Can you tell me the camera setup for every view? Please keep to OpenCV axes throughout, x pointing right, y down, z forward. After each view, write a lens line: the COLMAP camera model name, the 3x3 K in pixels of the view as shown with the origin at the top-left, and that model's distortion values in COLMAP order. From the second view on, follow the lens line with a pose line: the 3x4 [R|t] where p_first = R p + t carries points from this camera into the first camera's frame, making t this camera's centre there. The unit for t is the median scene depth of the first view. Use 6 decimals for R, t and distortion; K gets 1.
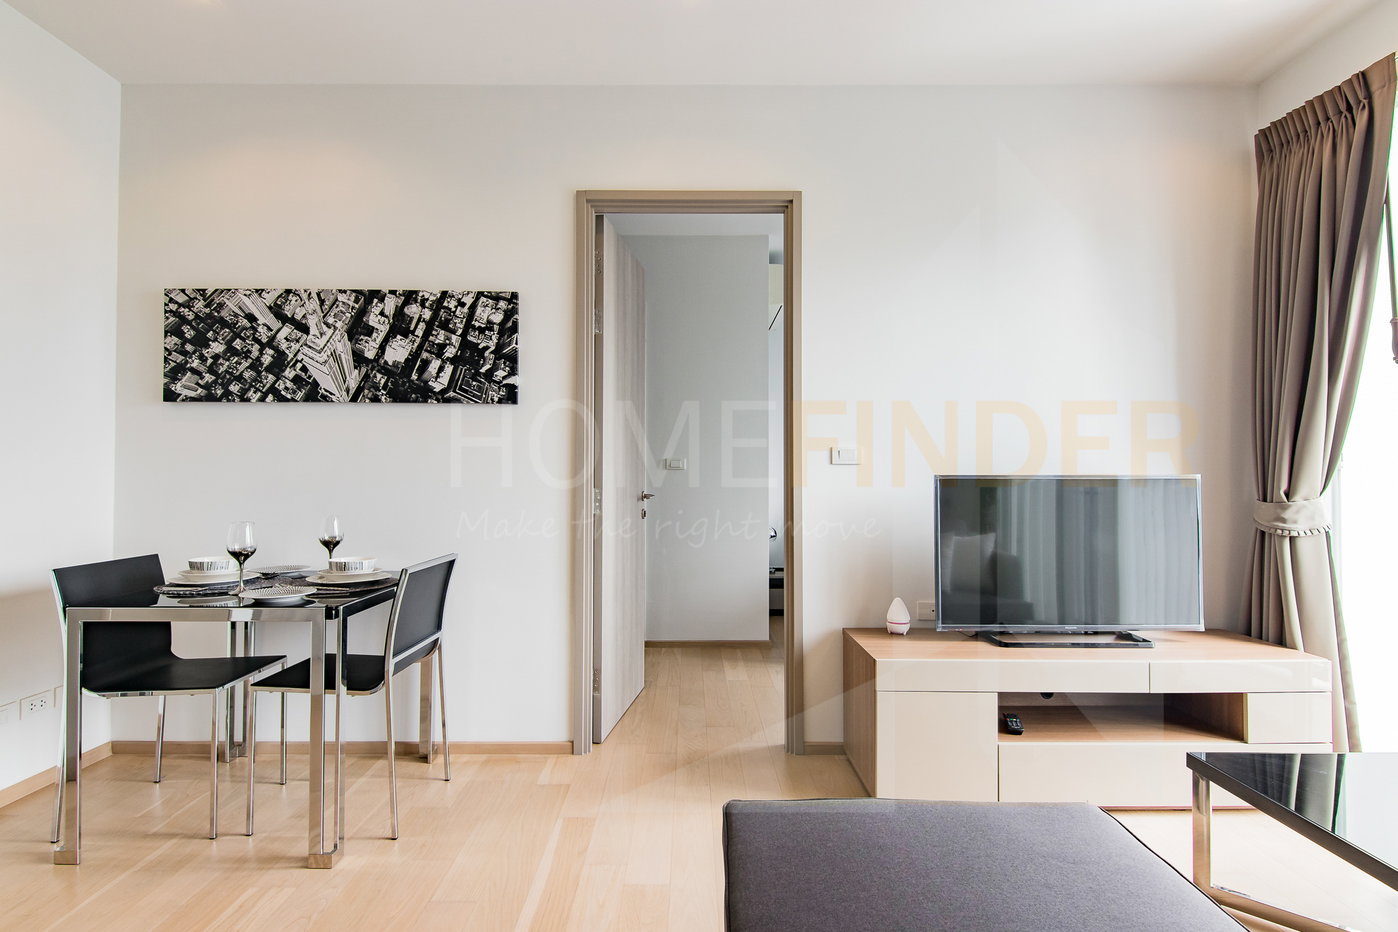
lens RADIAL K [[702.2, 0, 691.3], [0, 702.2, 465.2], [0, 0, 1]] dist [0.022867, -0.017683]
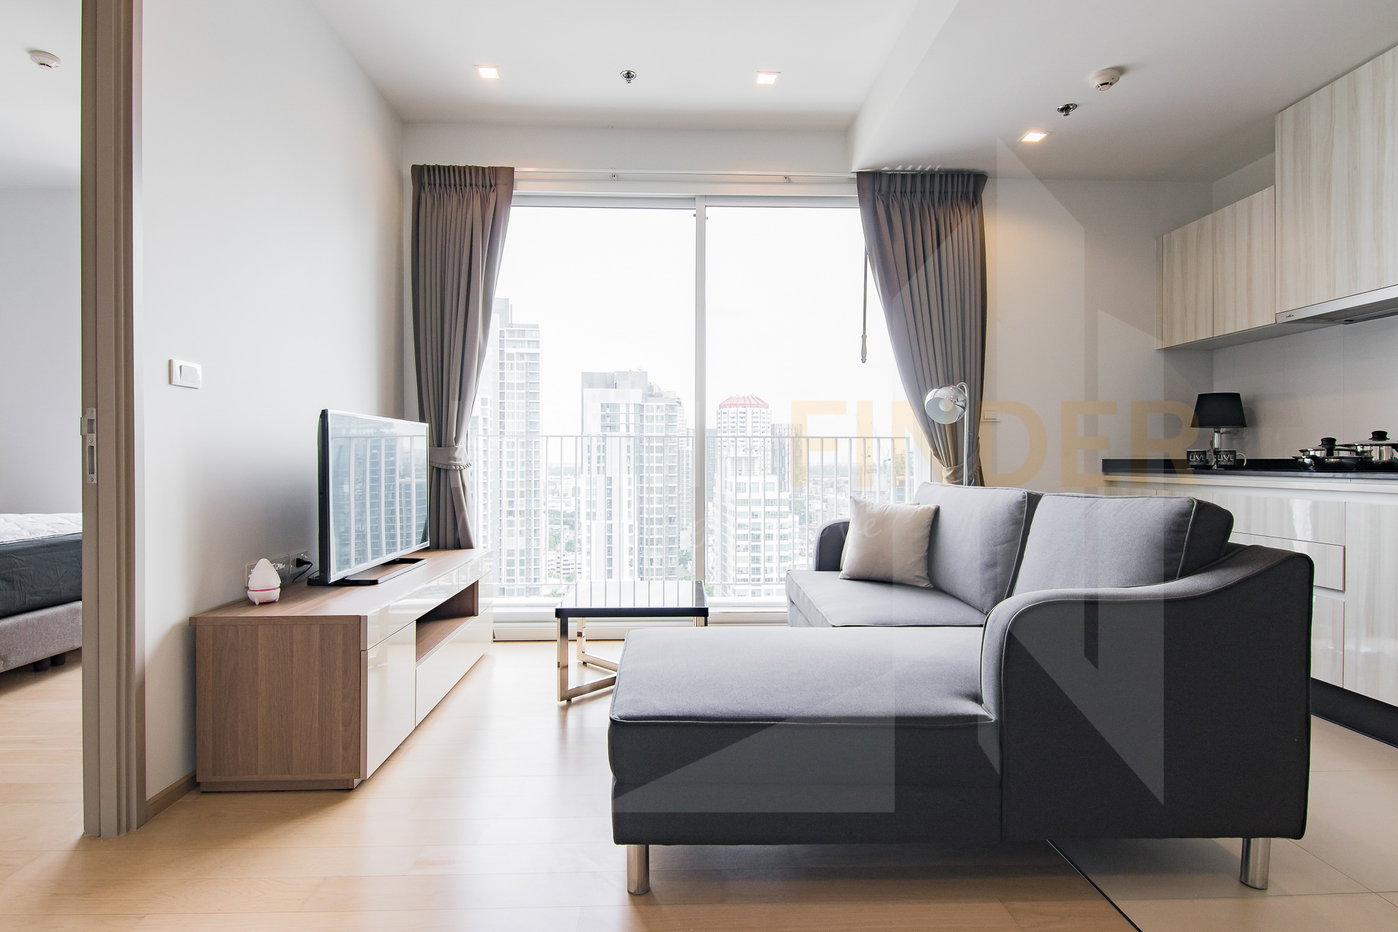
lens RADIAL K [[702.2, 0, 691.3], [0, 702.2, 465.2], [0, 0, 1]] dist [0.022867, -0.017683]
pose [[-0.036613, -0.008432, 0.999294, -0.509322], [-0.017482, 0.999817, 0.007796, 0.064304], [-0.999177, -0.017184, -0.036754, 0.523654]]
